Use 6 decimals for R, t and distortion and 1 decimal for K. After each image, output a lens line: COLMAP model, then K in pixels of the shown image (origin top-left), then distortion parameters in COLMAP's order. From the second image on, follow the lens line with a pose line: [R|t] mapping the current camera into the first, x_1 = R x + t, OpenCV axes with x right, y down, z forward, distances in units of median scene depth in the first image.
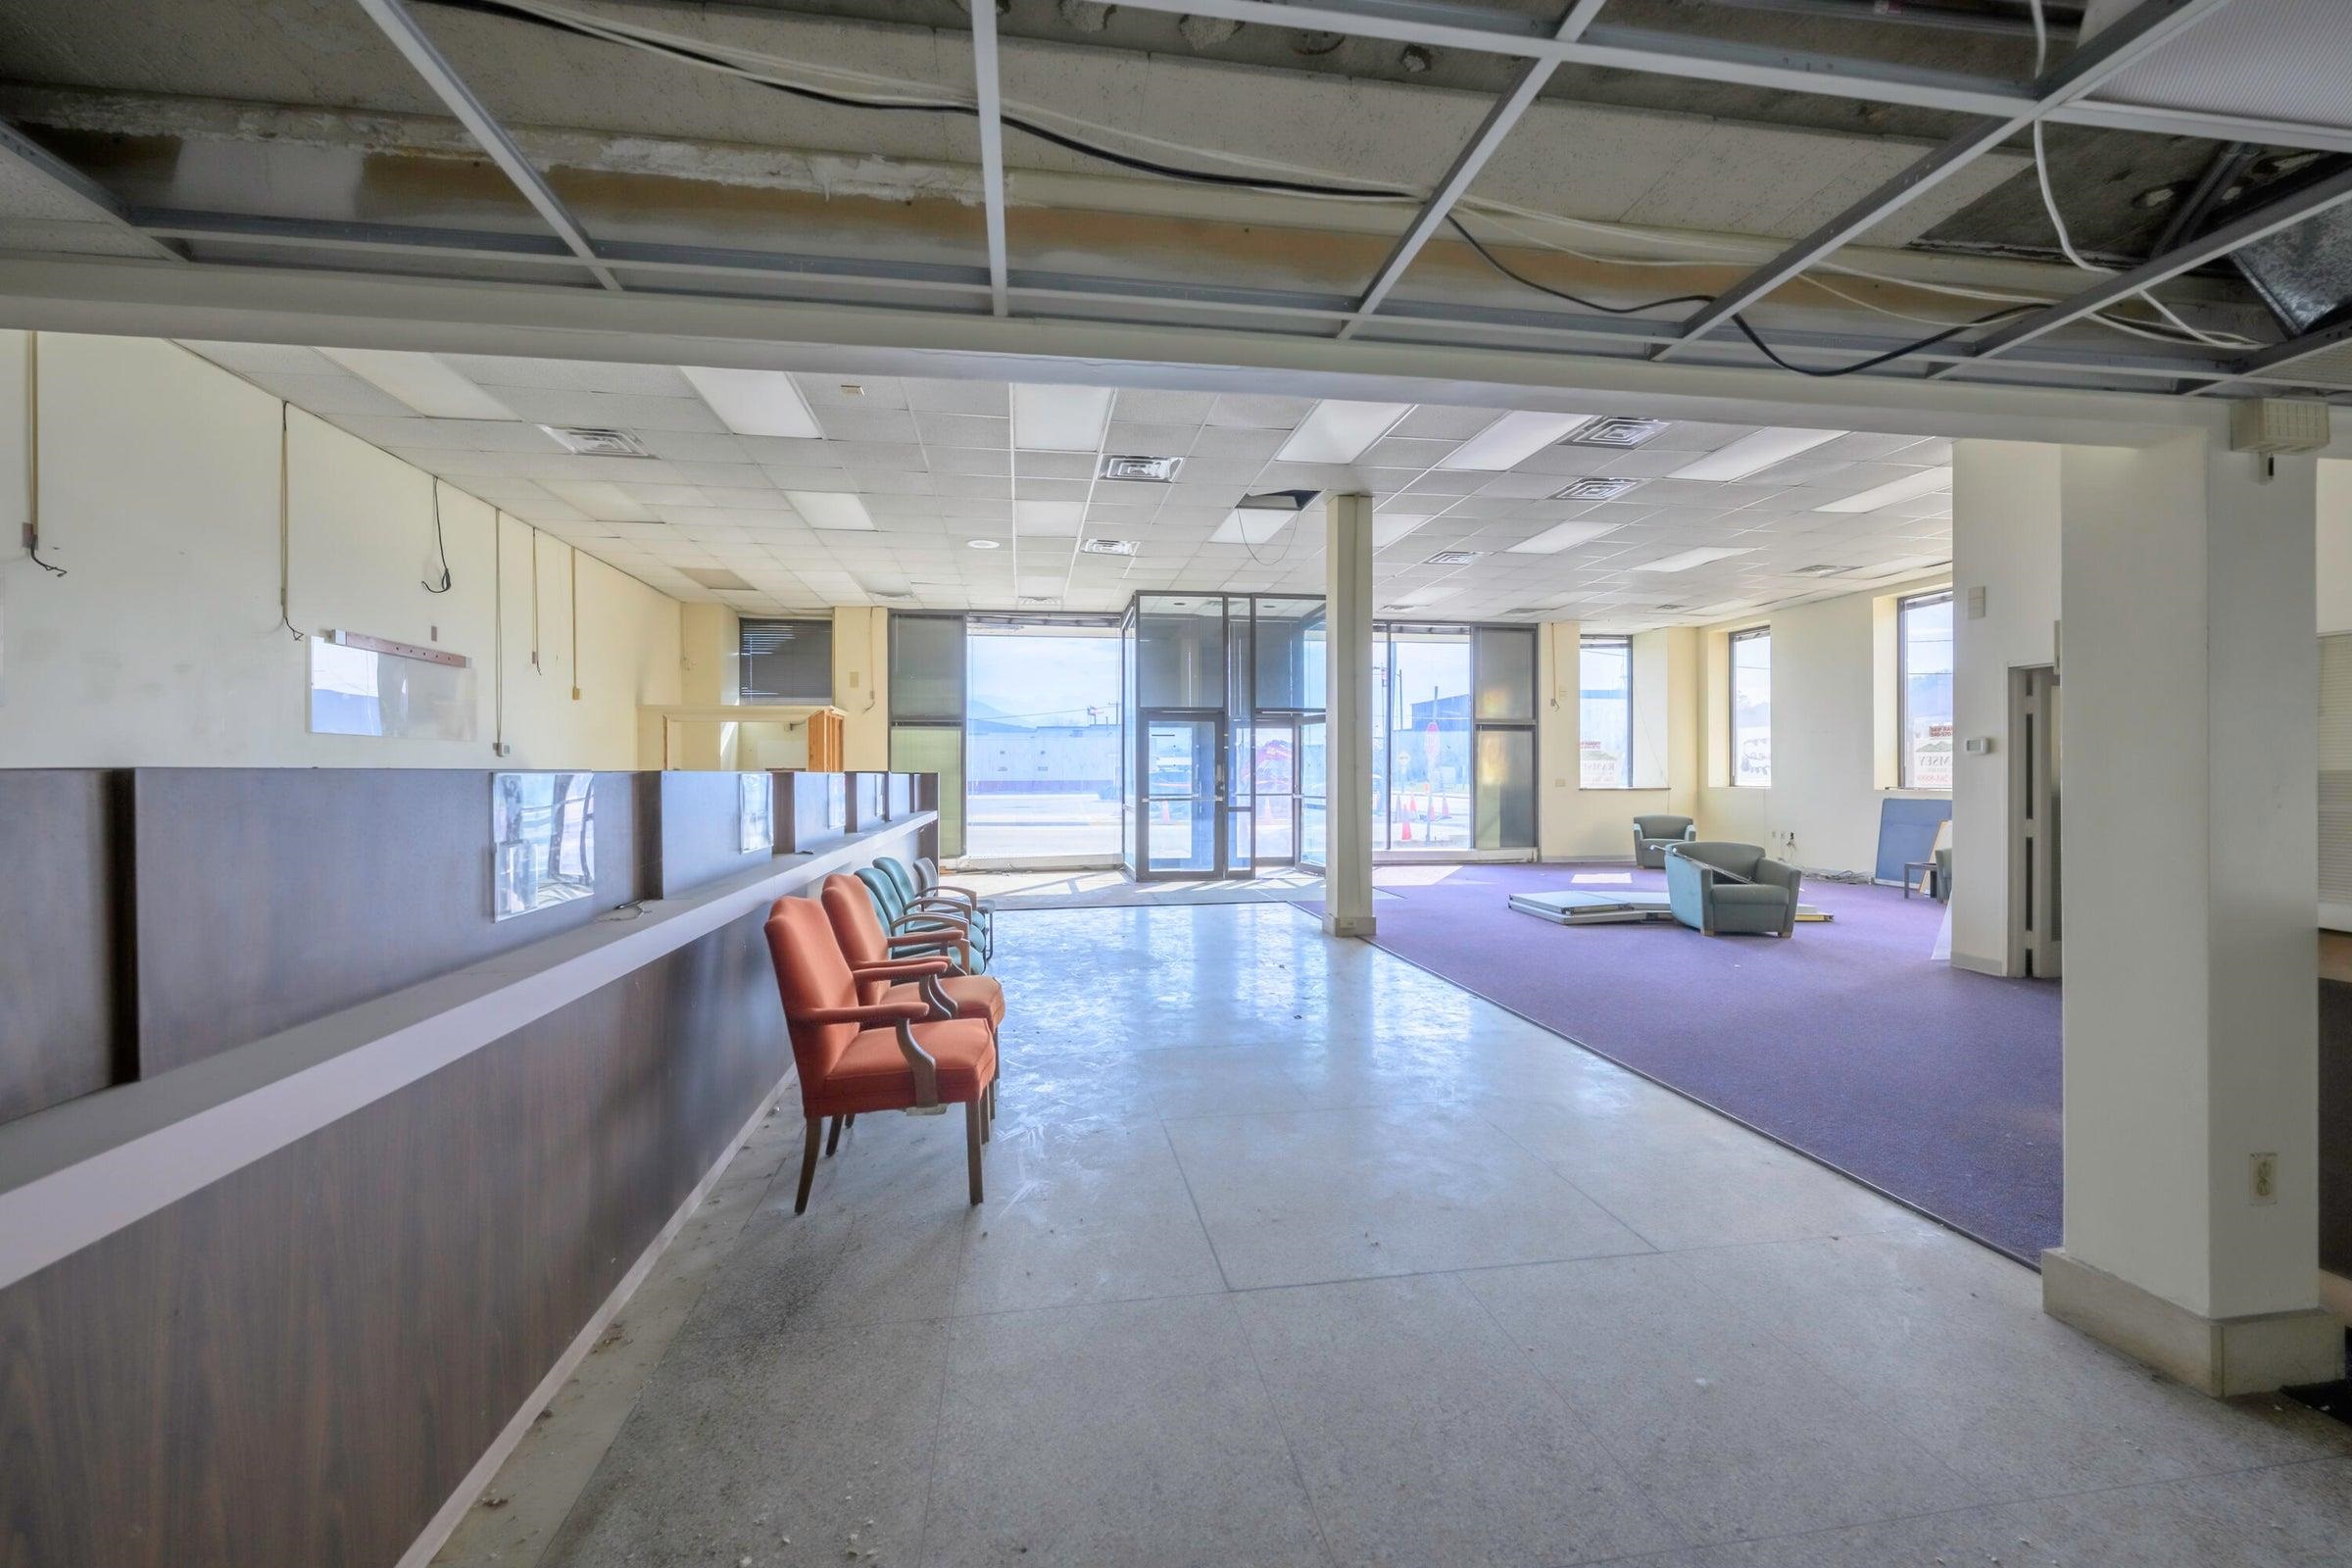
lens RADIAL K [[948.9, 0, 1170.3], [0, 948.9, 772.5], [0, 0, 1]] dist [-0.002597, -0.000436]
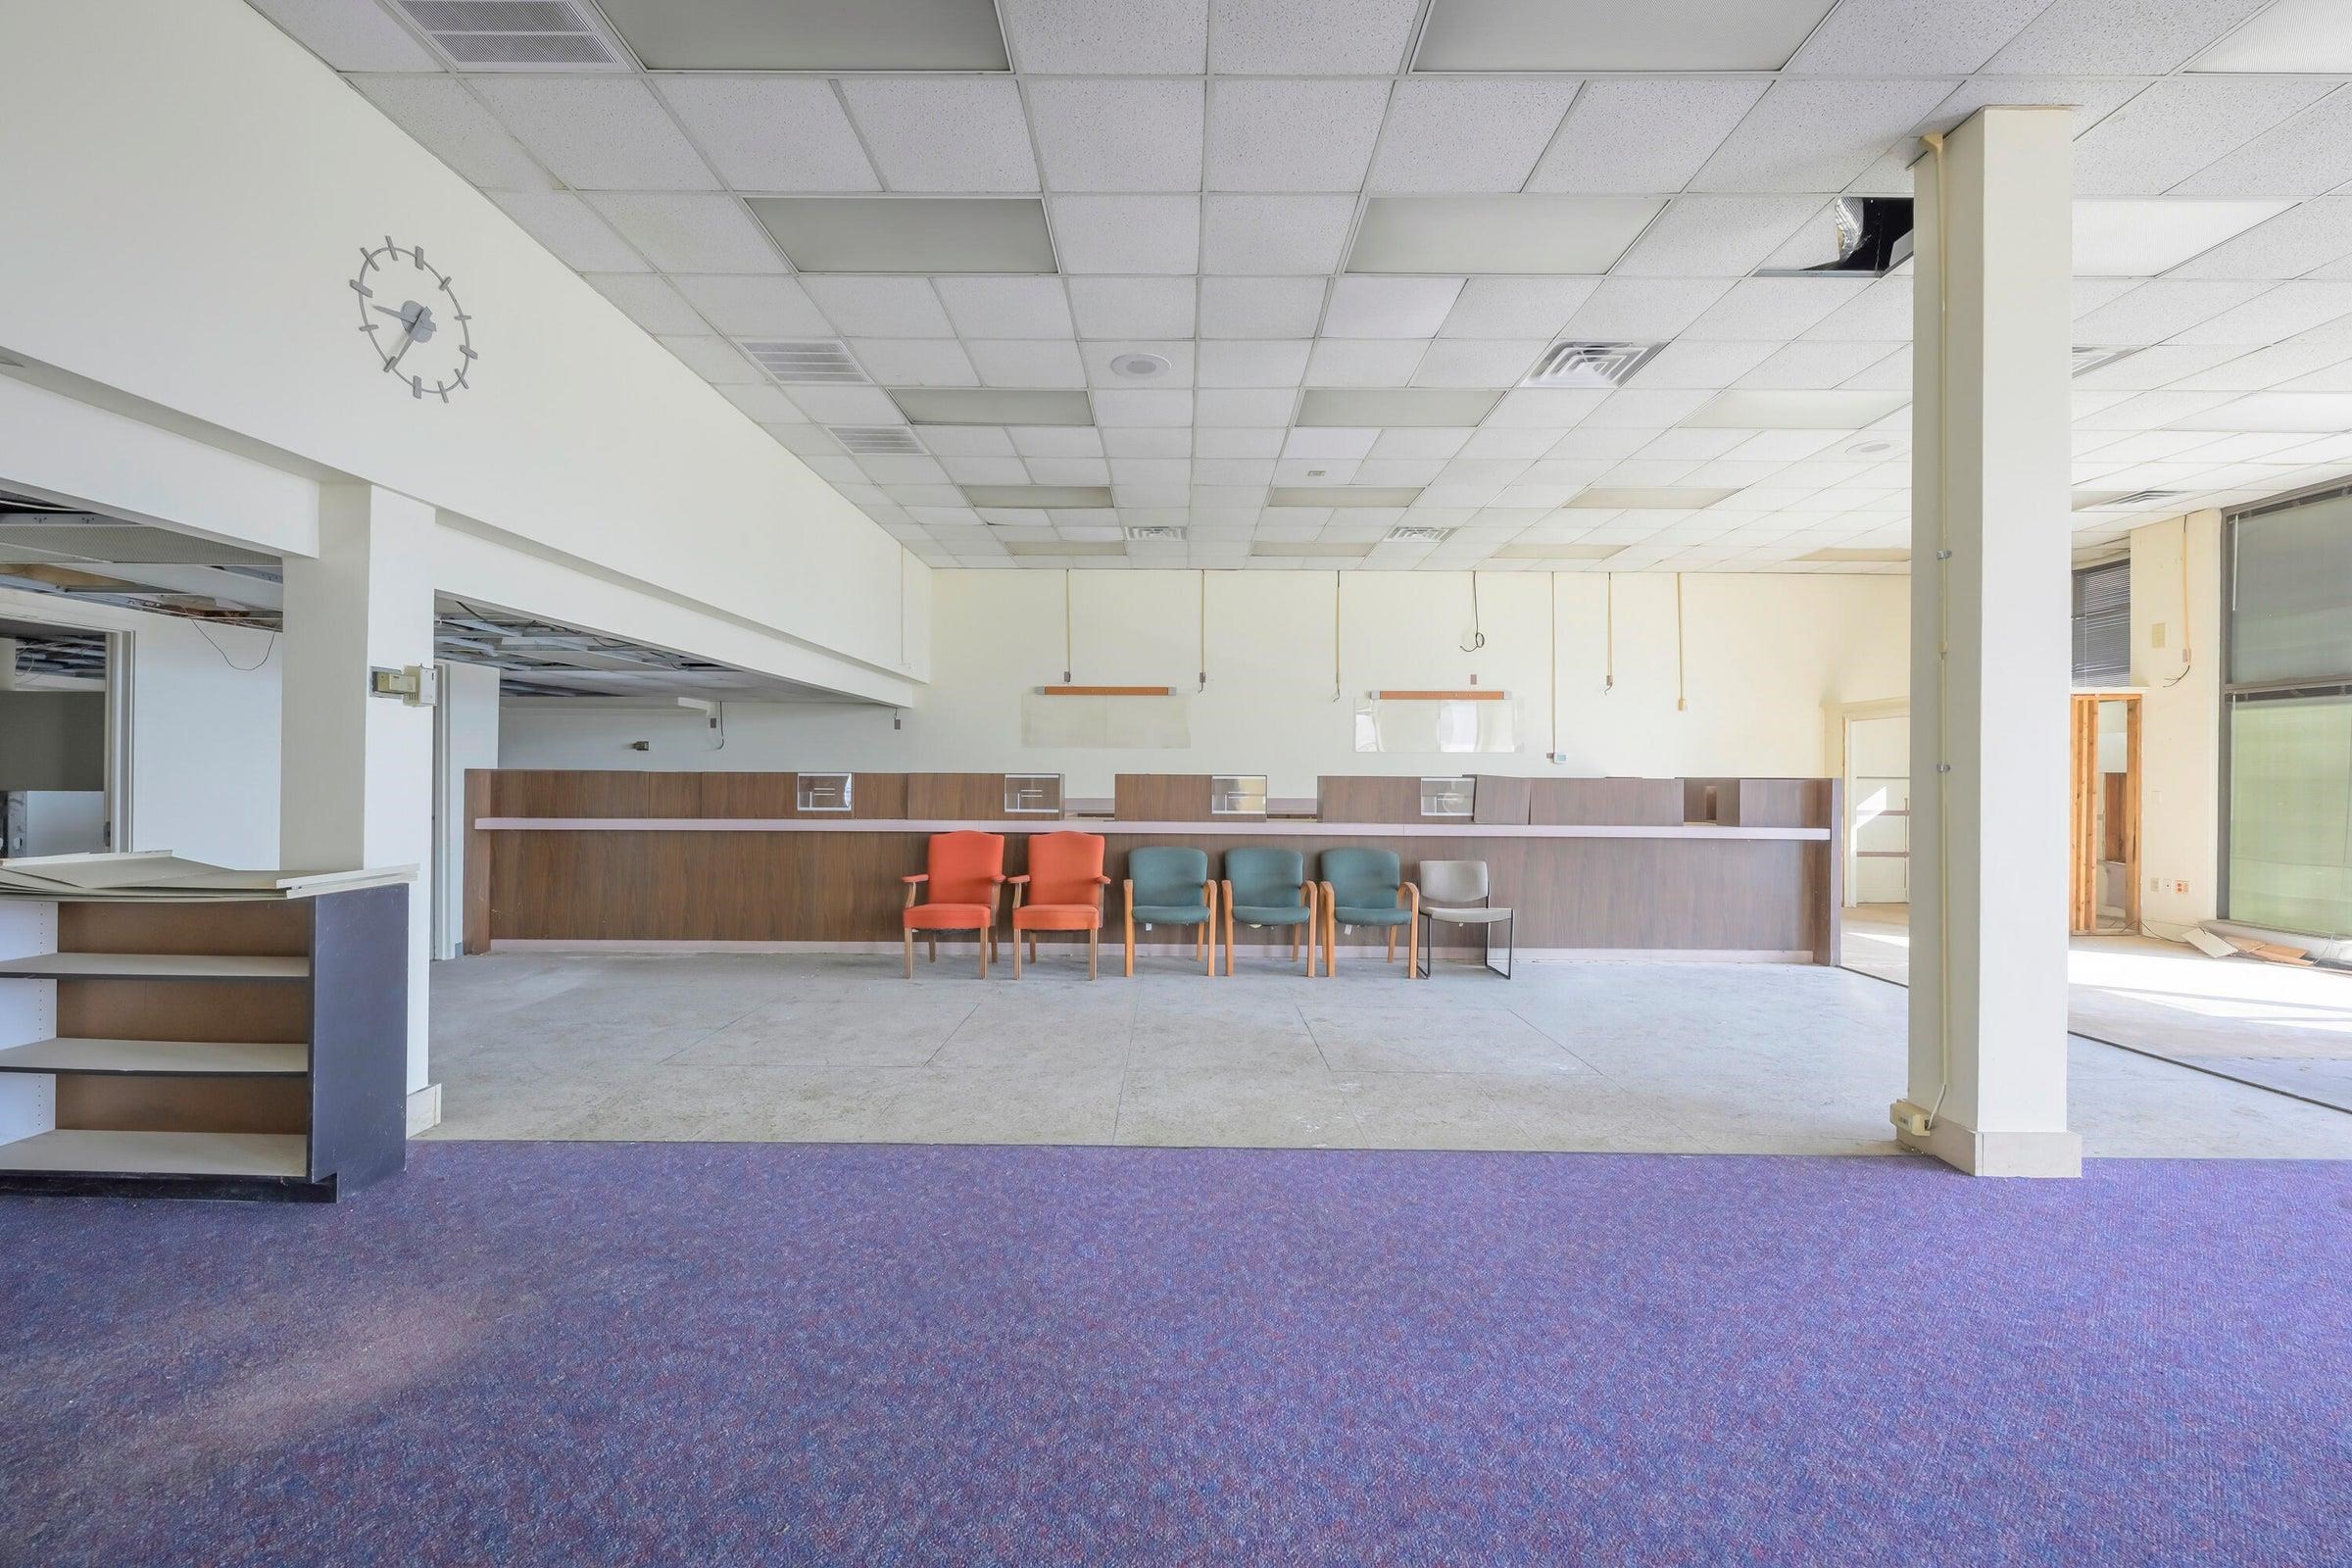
lens RADIAL K [[948.9, 0, 1170.3], [0, 948.9, 772.5], [0, 0, 1]] dist [-0.002597, -0.000436]
pose [[-0.160016, -0.000856, -0.987114, 0.438761], [-0.005138, 0.999987, -0.000034, -0.001329], [0.987101, 0.005066, -0.160018, 0.467252]]
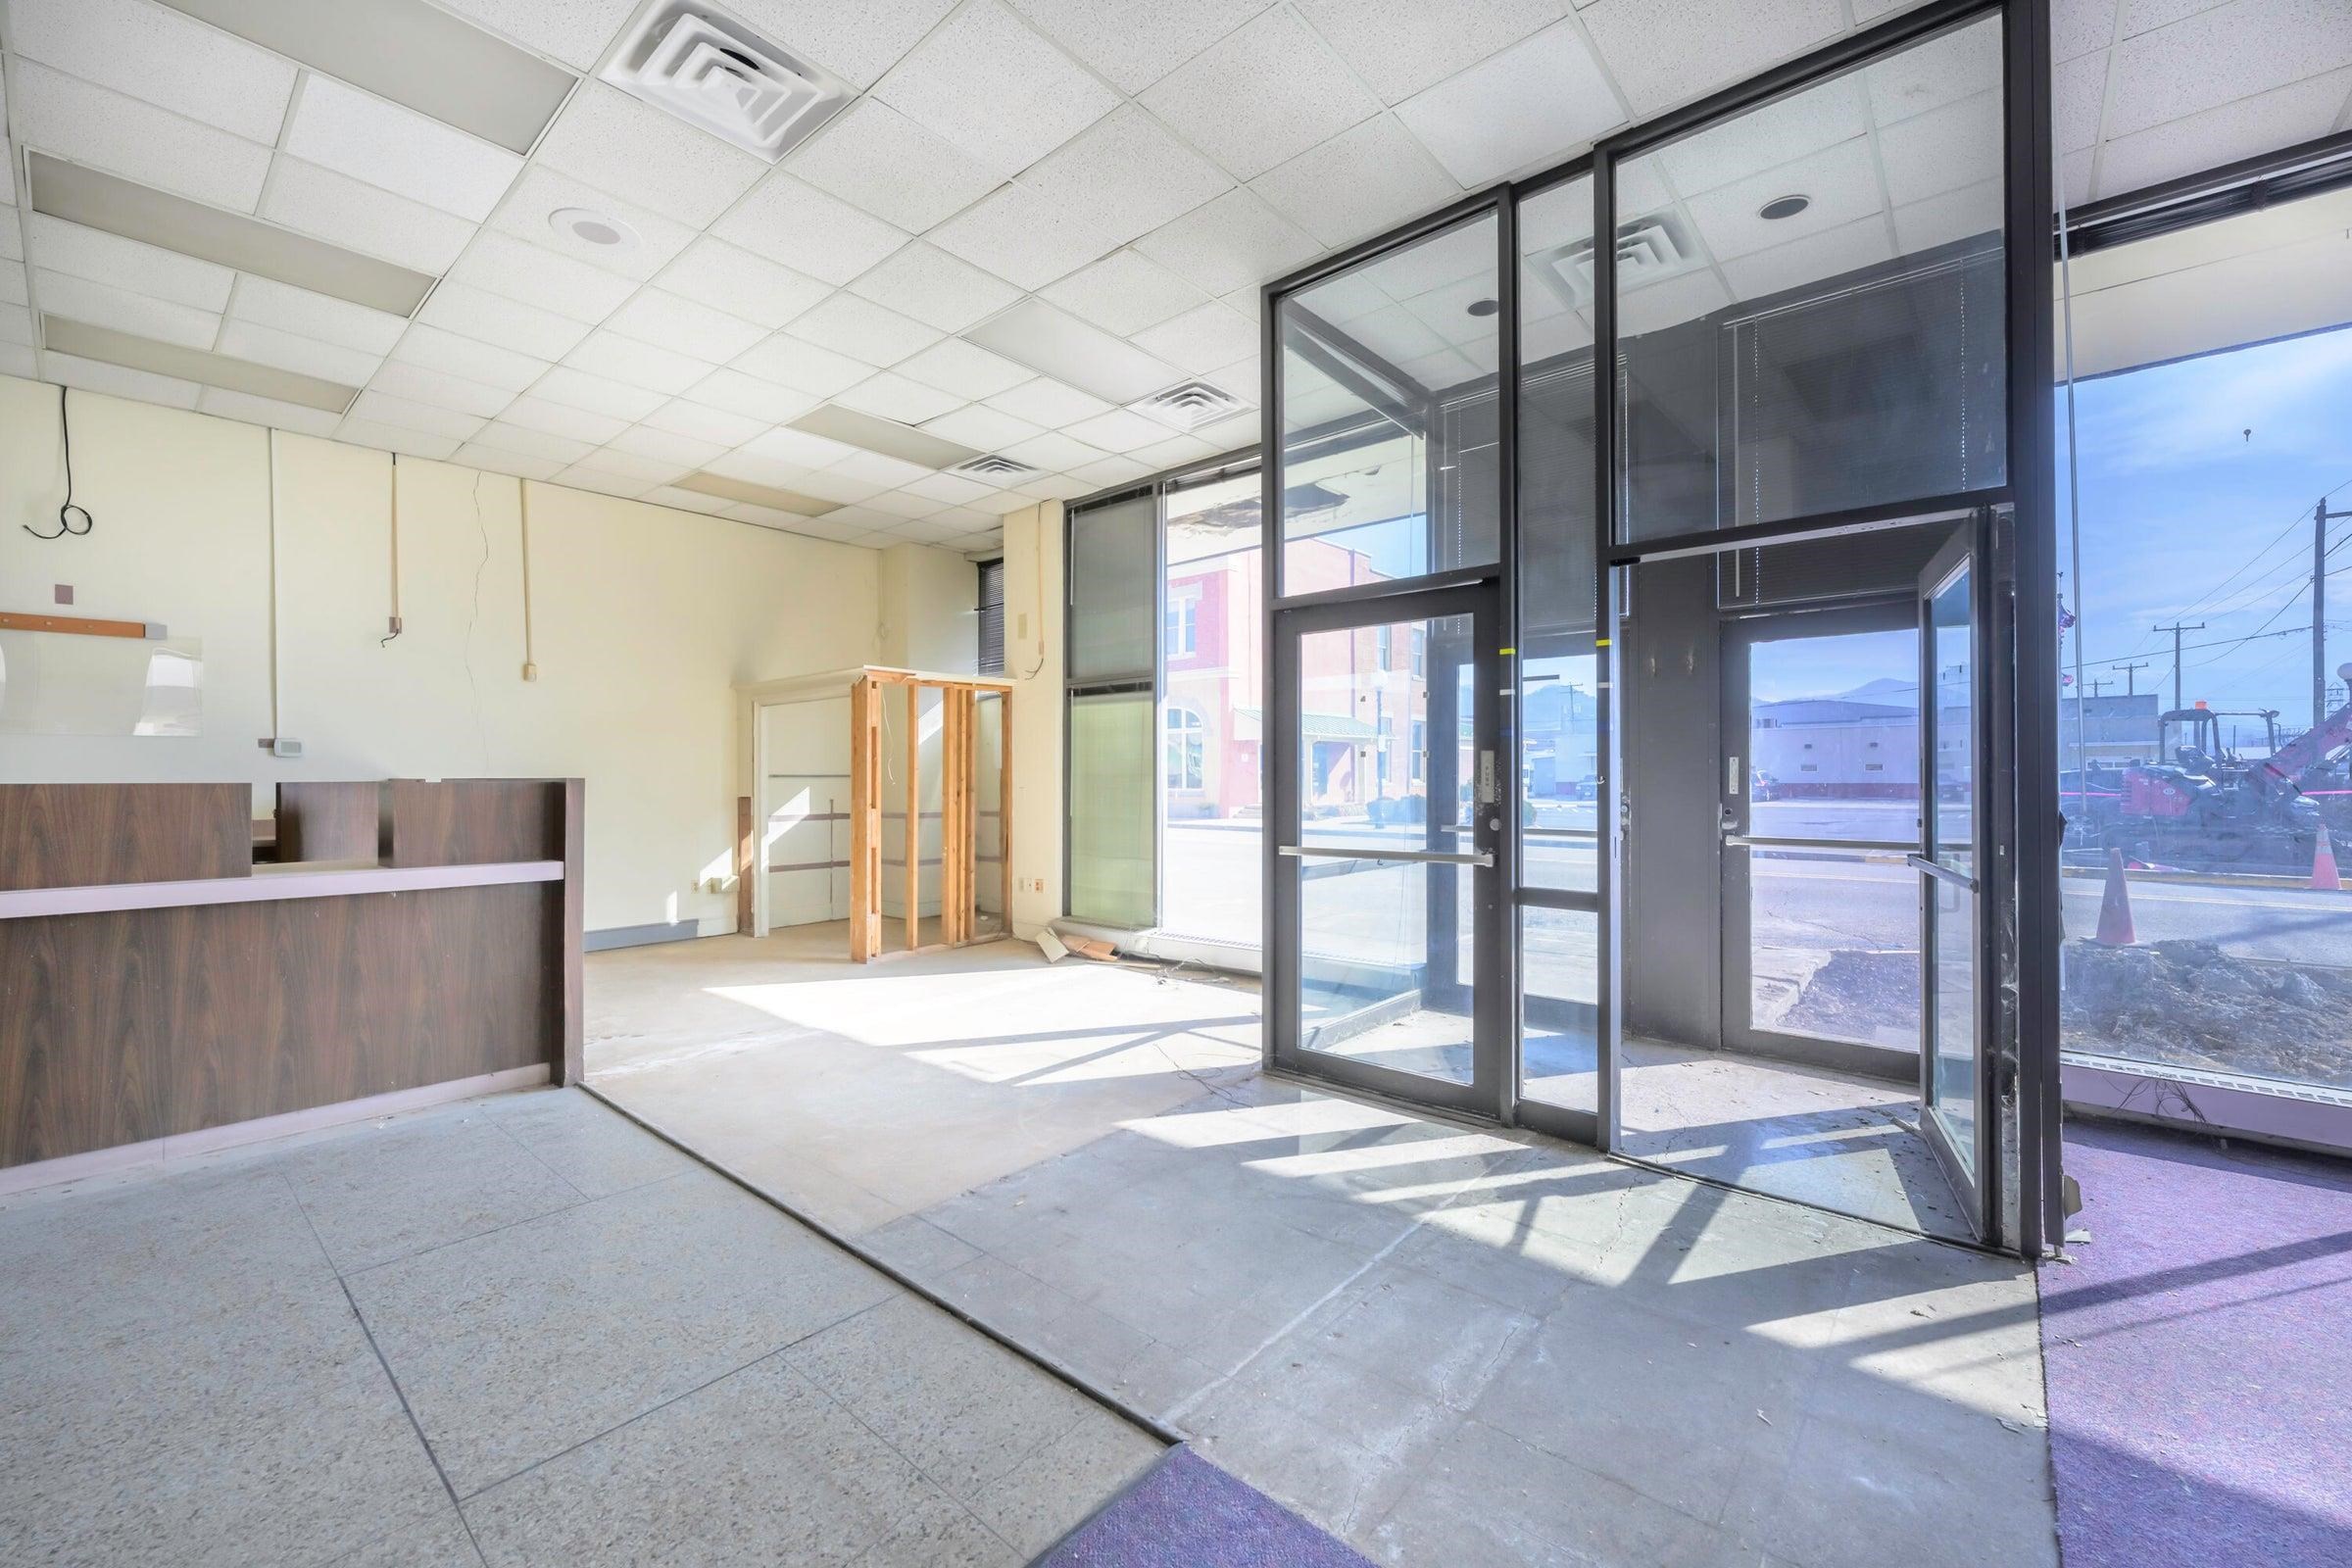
lens RADIAL K [[948.9, 0, 1170.3], [0, 948.9, 772.5], [0, 0, 1]] dist [-0.002597, -0.000436]
pose [[0.646301, -0.002678, -0.763078, 0.219851], [0.002967, 0.999995, -0.000997, -0.001016], [0.763076, -0.001620, 0.646306, 0.714656]]
